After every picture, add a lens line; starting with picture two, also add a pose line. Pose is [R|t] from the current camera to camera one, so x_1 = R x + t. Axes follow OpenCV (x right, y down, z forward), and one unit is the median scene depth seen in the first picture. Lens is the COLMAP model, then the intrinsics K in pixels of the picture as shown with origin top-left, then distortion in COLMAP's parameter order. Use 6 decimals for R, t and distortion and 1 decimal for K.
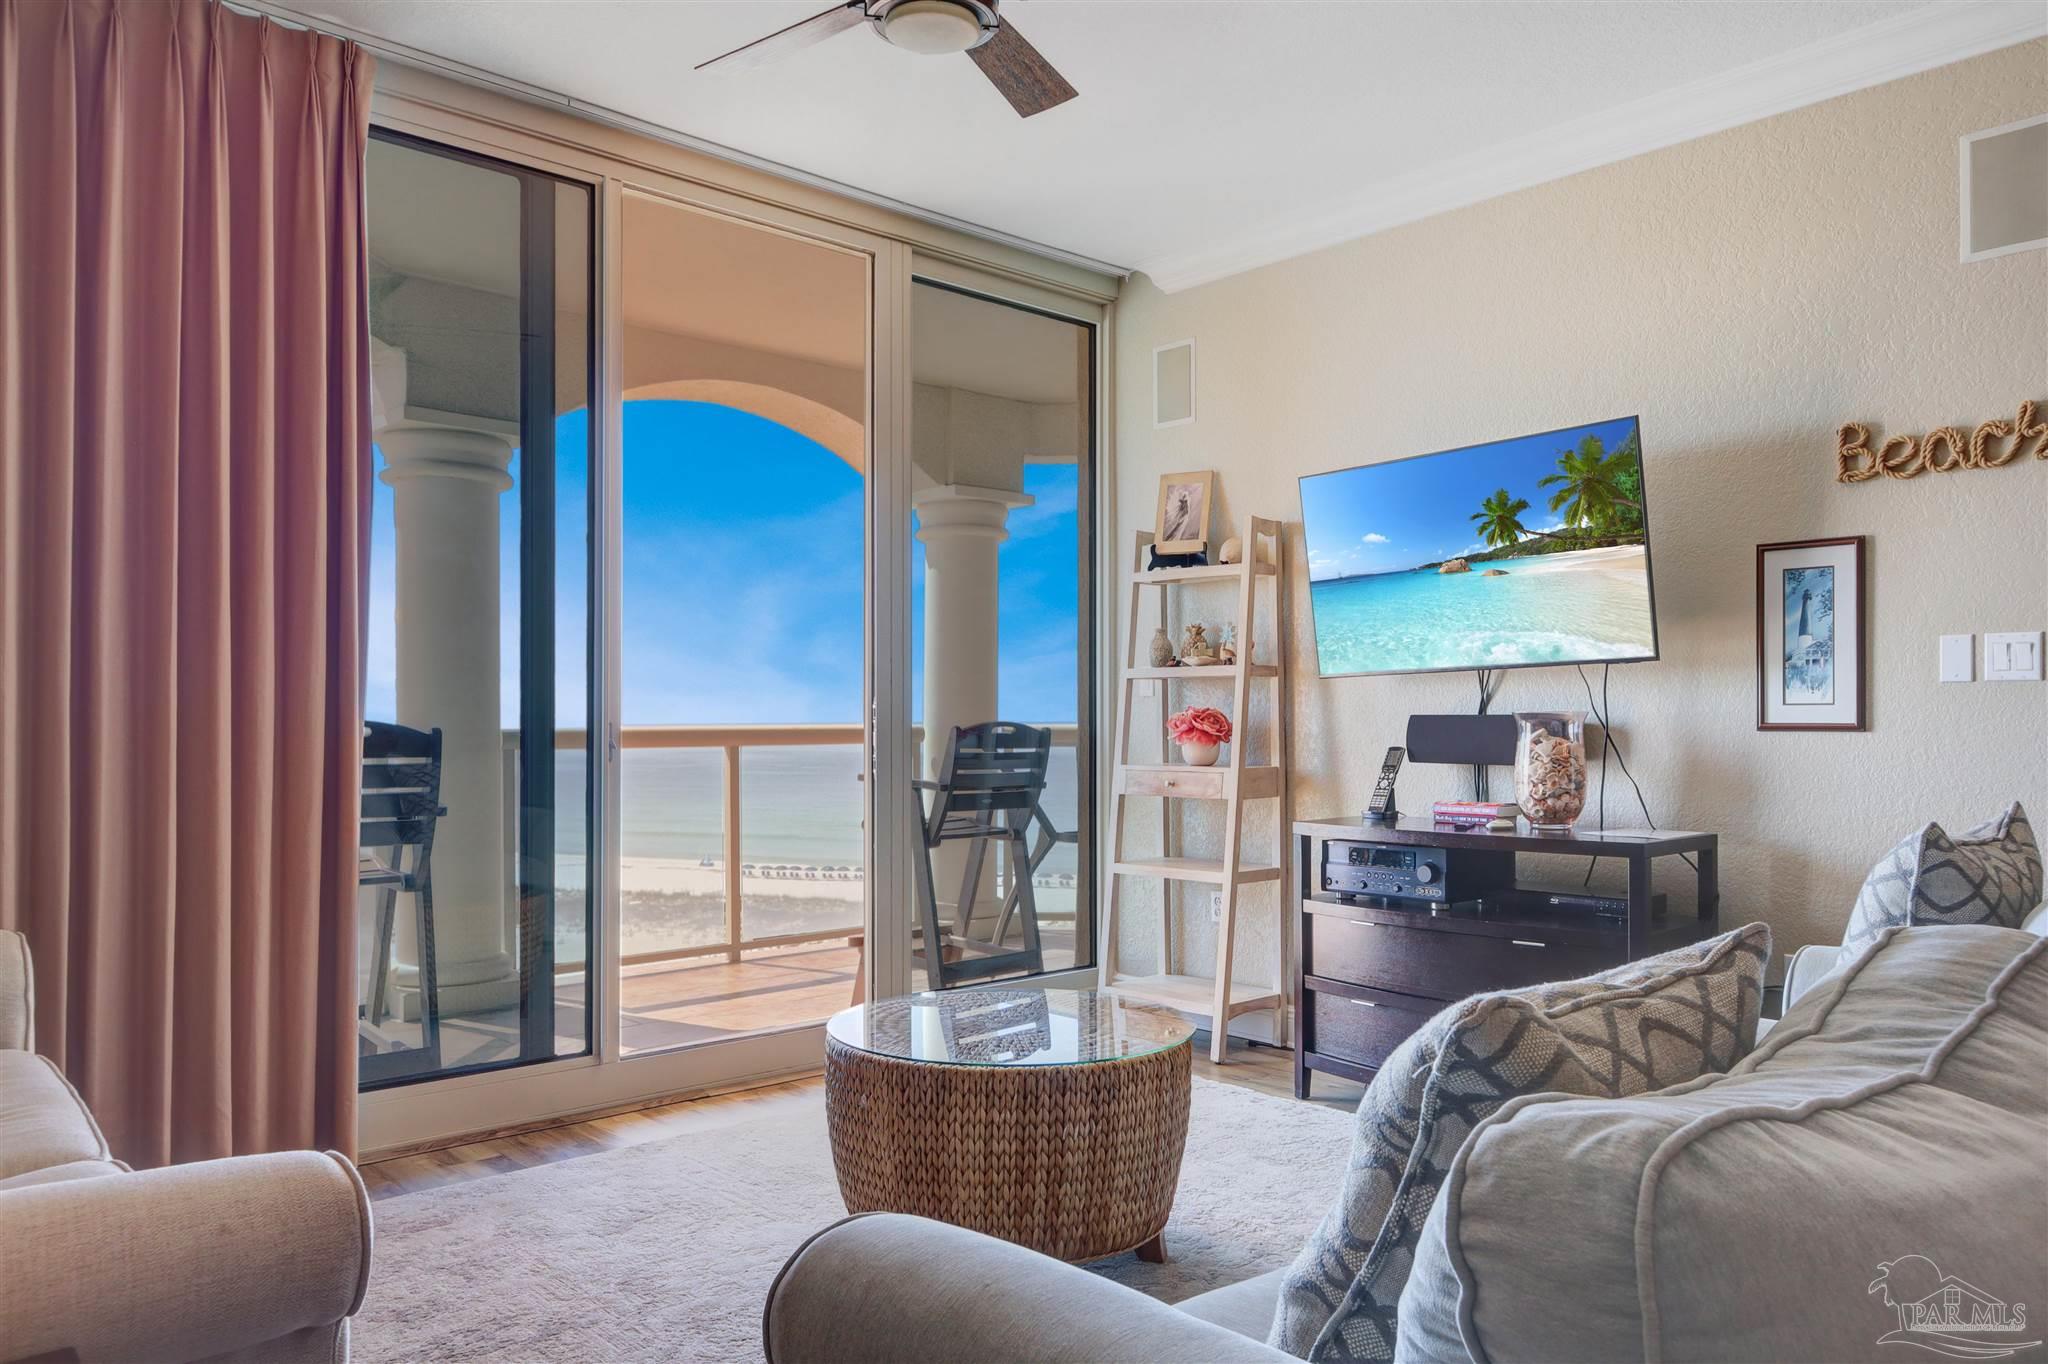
lens RADIAL K [[1481.7, 0, 1024.0], [0, 1481.7, 682.0], [0, 0, 1]] dist [-0.010843, 0.005711]
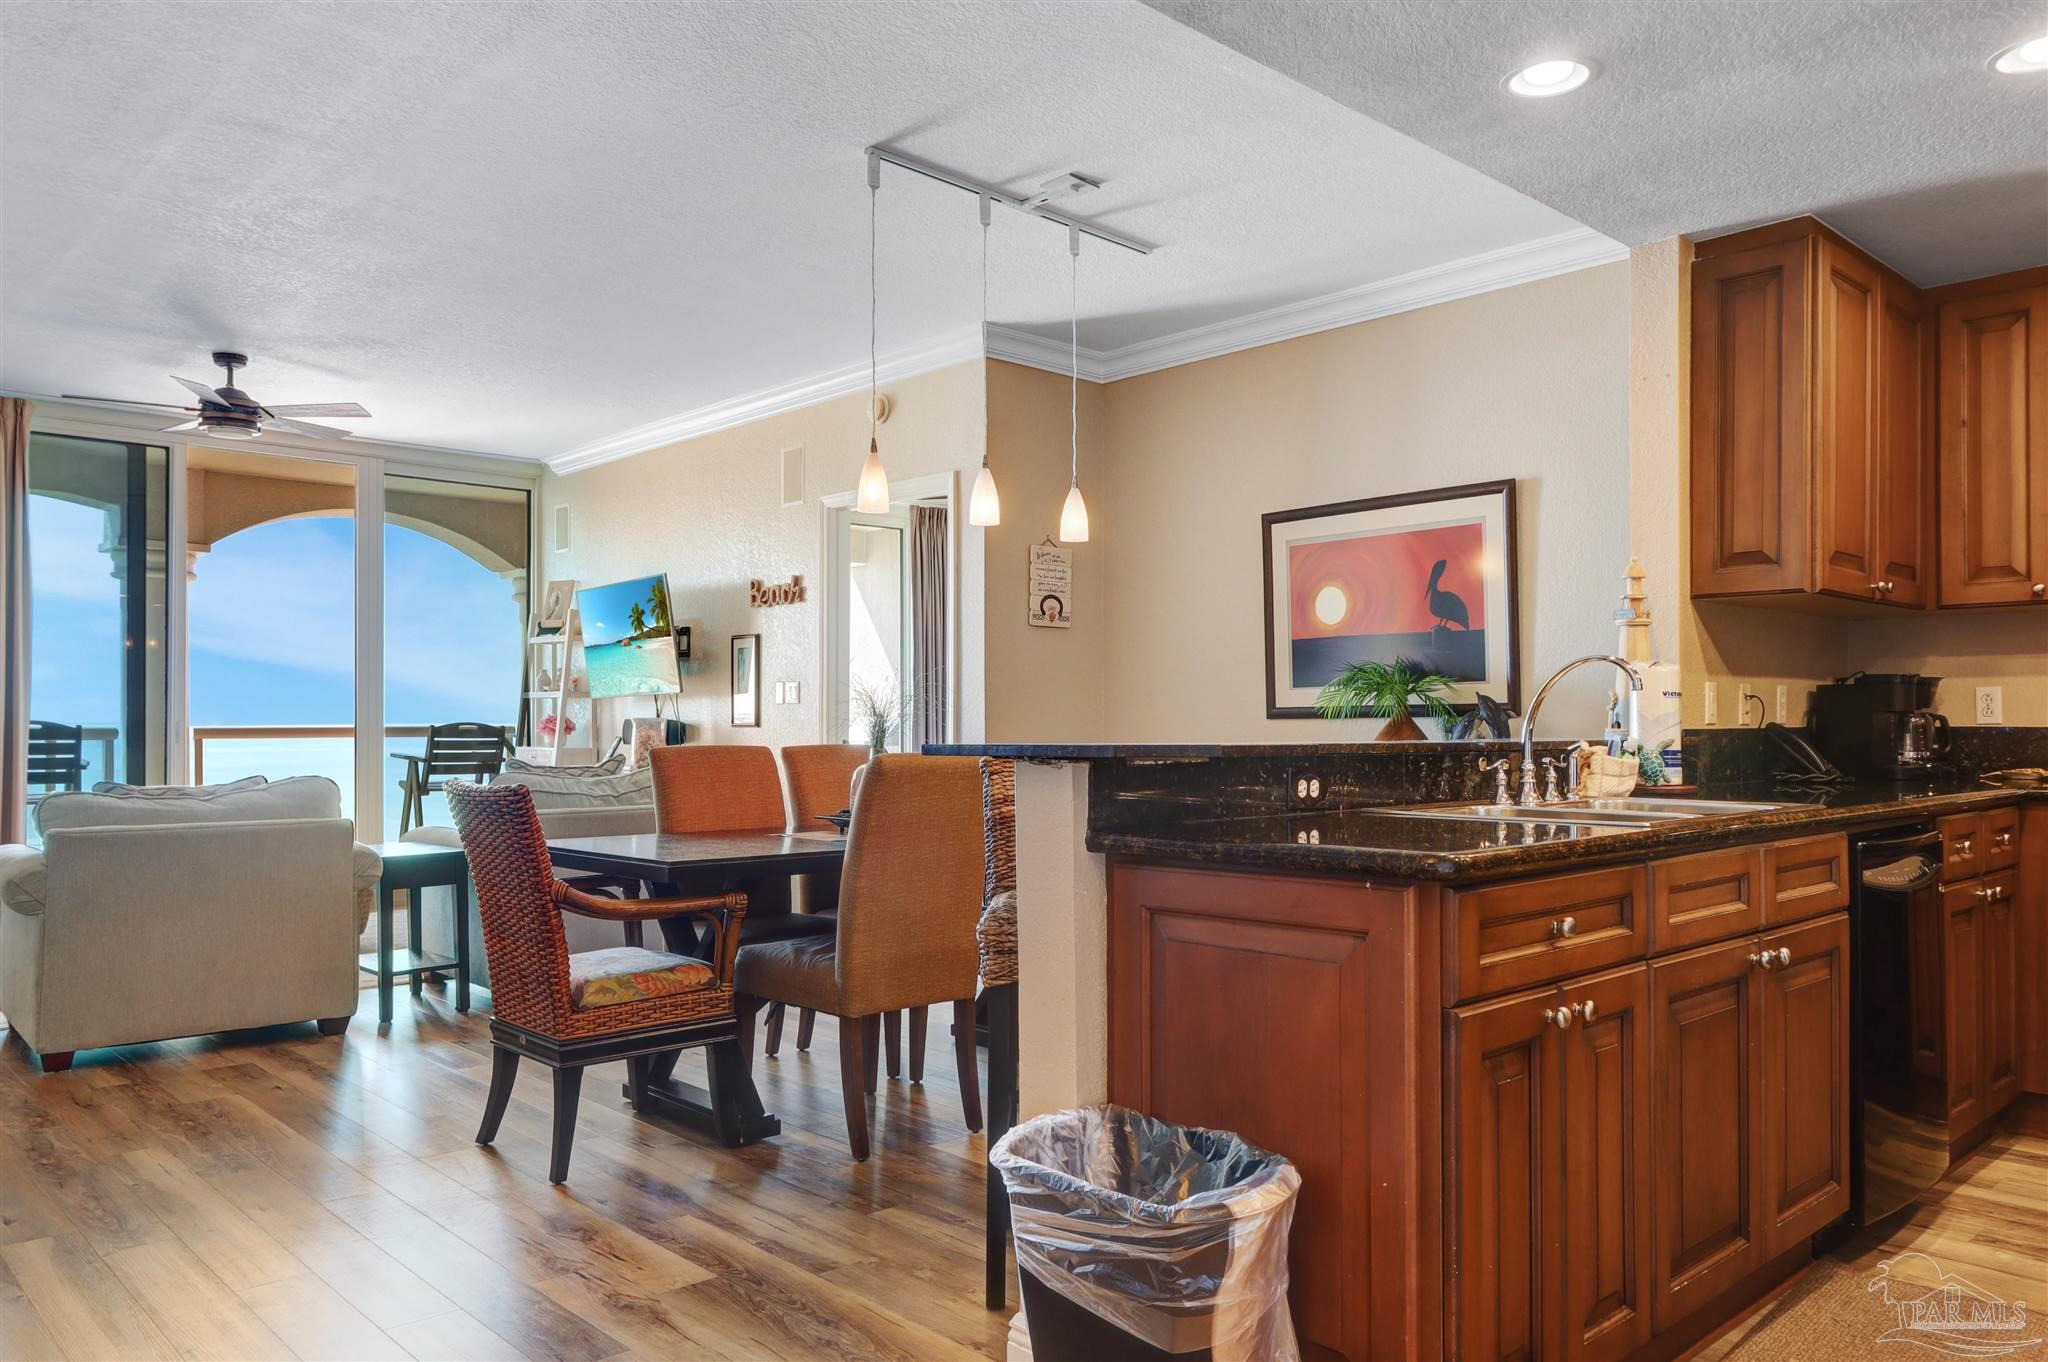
lens RADIAL K [[1491.7, 0, 1056.7], [0, 1491.7, 696.9], [0, 0, 1]] dist [0.004946, 0.001602]
pose [[0.999879, 0.001861, 0.015423, 0.877402], [-0.002033, 0.999936, 0.011107, -0.031599], [-0.015401, -0.011137, 0.999819, -1.017232]]
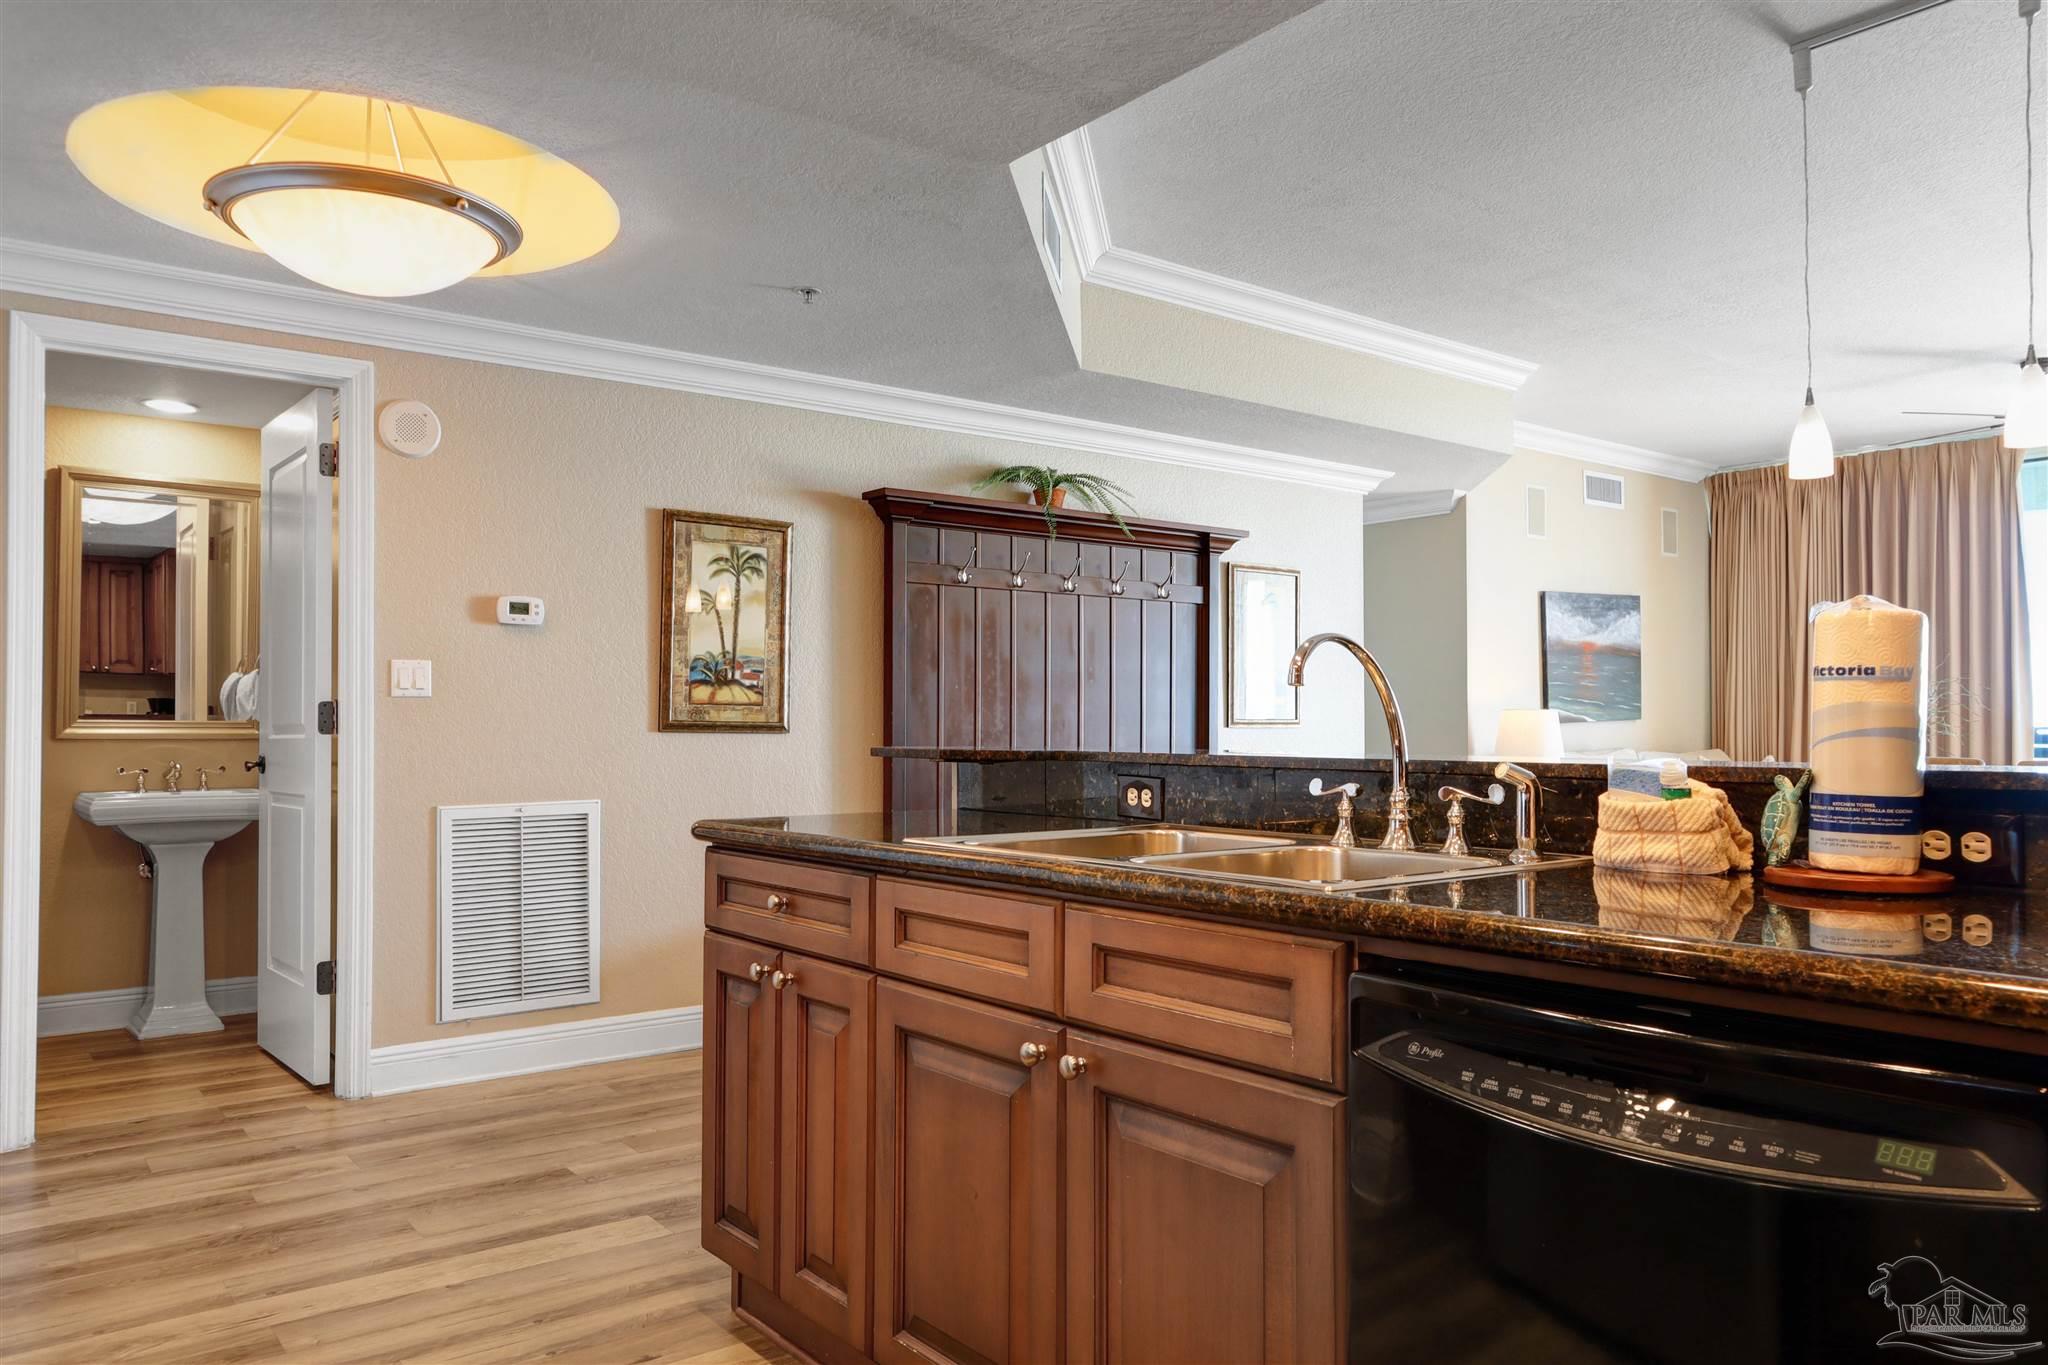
lens RADIAL K [[1429.1, 0, 1024.0], [0, 1429.1, 682.5], [0, 0, 1]] dist [0.000503, 0.003858]
pose [[-0.100880, -0.029587, -0.994459, 1.682479], [0.029456, 0.999031, -0.032711, -0.014713], [0.994462, -0.032592, -0.099910, -0.303435]]
